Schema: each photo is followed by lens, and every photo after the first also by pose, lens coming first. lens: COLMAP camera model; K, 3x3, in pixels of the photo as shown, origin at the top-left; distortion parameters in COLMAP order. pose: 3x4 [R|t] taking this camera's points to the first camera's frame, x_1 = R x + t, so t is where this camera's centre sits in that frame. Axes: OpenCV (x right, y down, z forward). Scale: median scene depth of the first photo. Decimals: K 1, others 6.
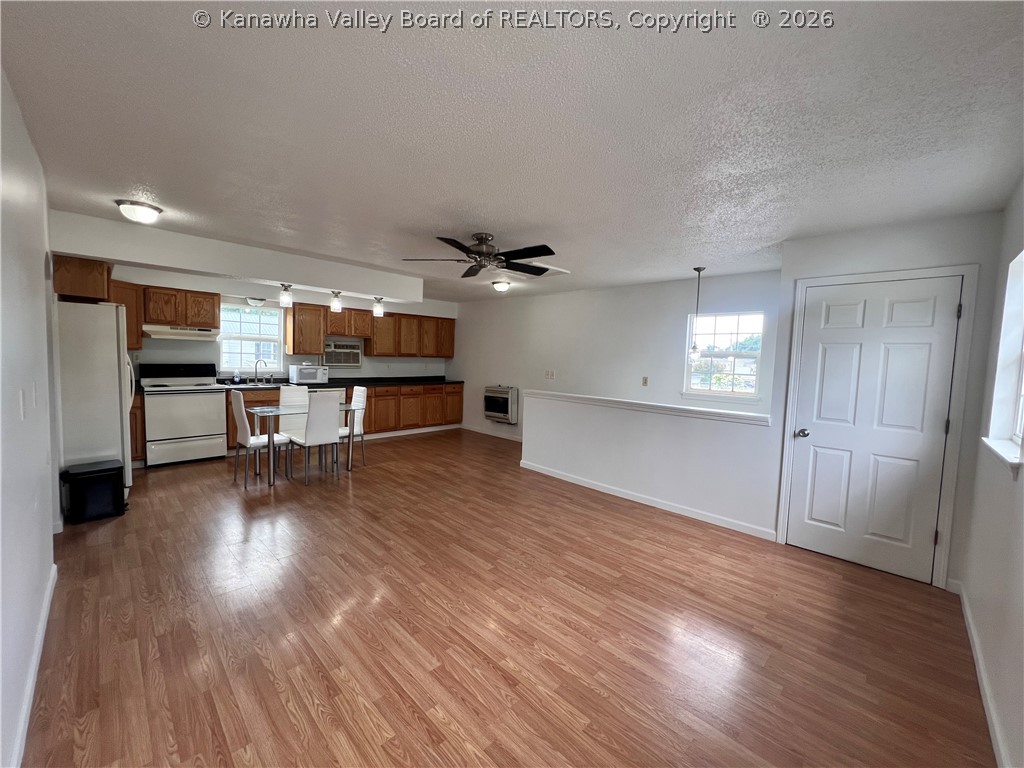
lens RADIAL K [[410.3, 0, 510.4], [0, 410.3, 388.0], [0, 0, 1]] dist [-0.000515, -0.000026]
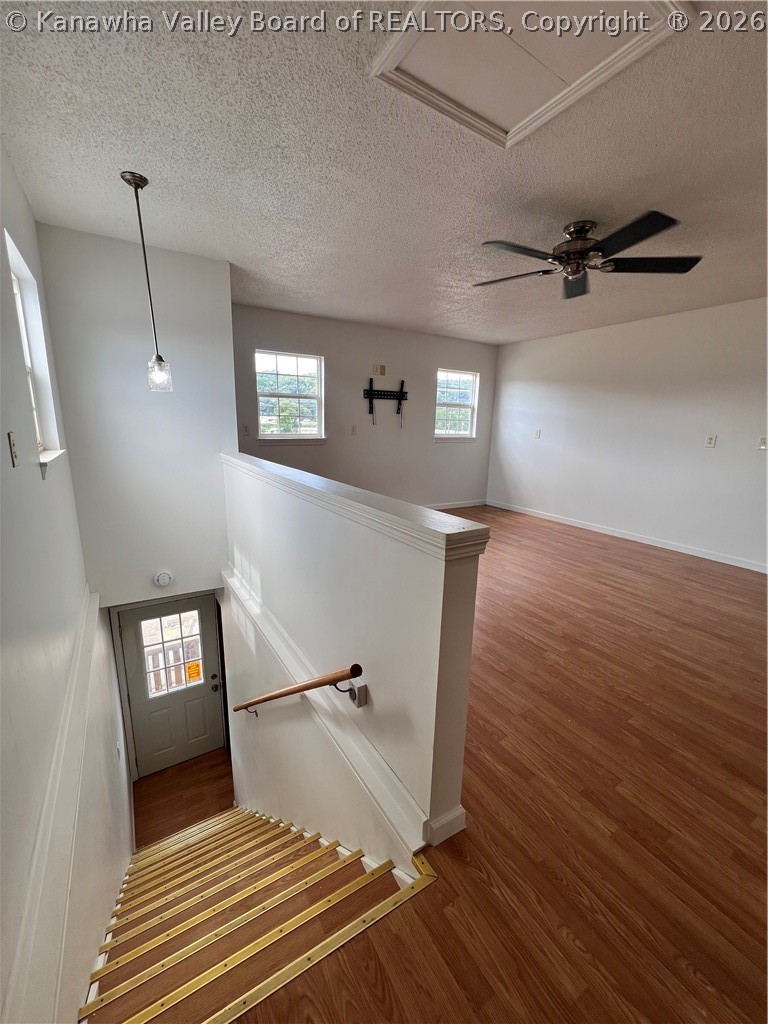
lens RADIAL K [[414.5, 0, 384.0], [0, 414.5, 512.0], [0, 0, 1]] dist [0.000883, 0.000143]
pose [[-0.973025, -0.096279, 0.209649, 0.051173], [-0.031651, 0.955871, 0.292076, -0.084172], [-0.228518, 0.277562, -0.933134, 1.574669]]
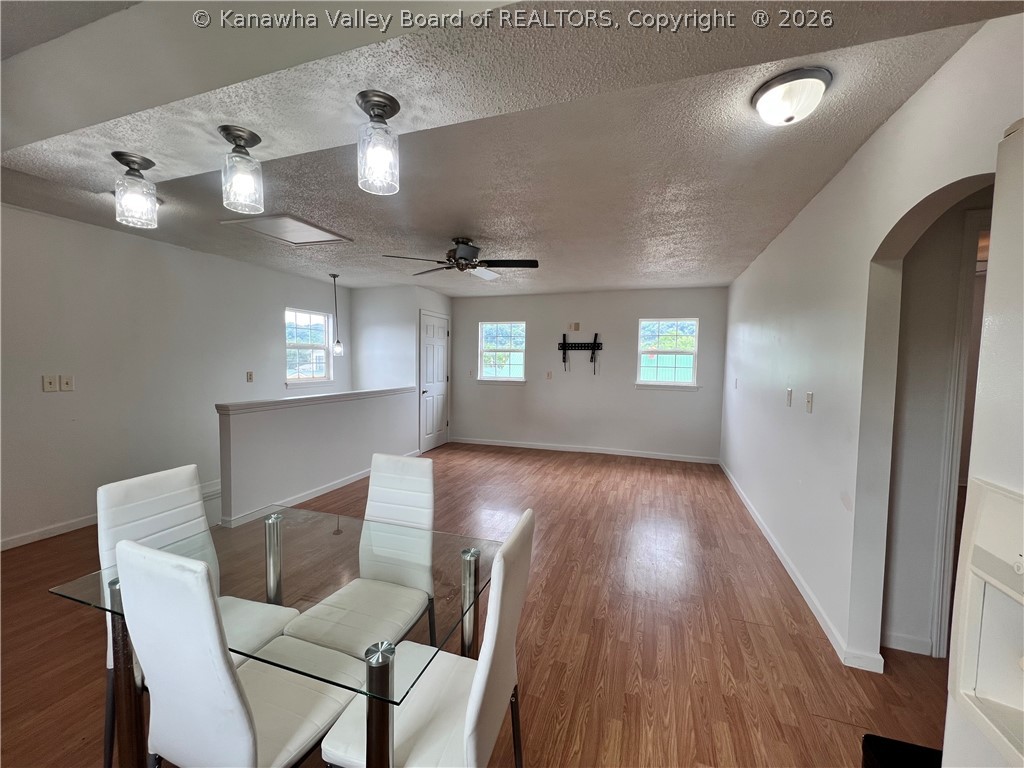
lens RADIAL K [[414.5, 0, 506.3], [0, 414.5, 380.3], [0, 0, 1]] dist [0.000883, 0.000143]
pose [[-0.427906, -0.086501, 0.899675, -0.926215], [0.038506, 0.992761, 0.113765, -0.116445], [-0.903003, 0.083323, -0.421477, 1.154868]]
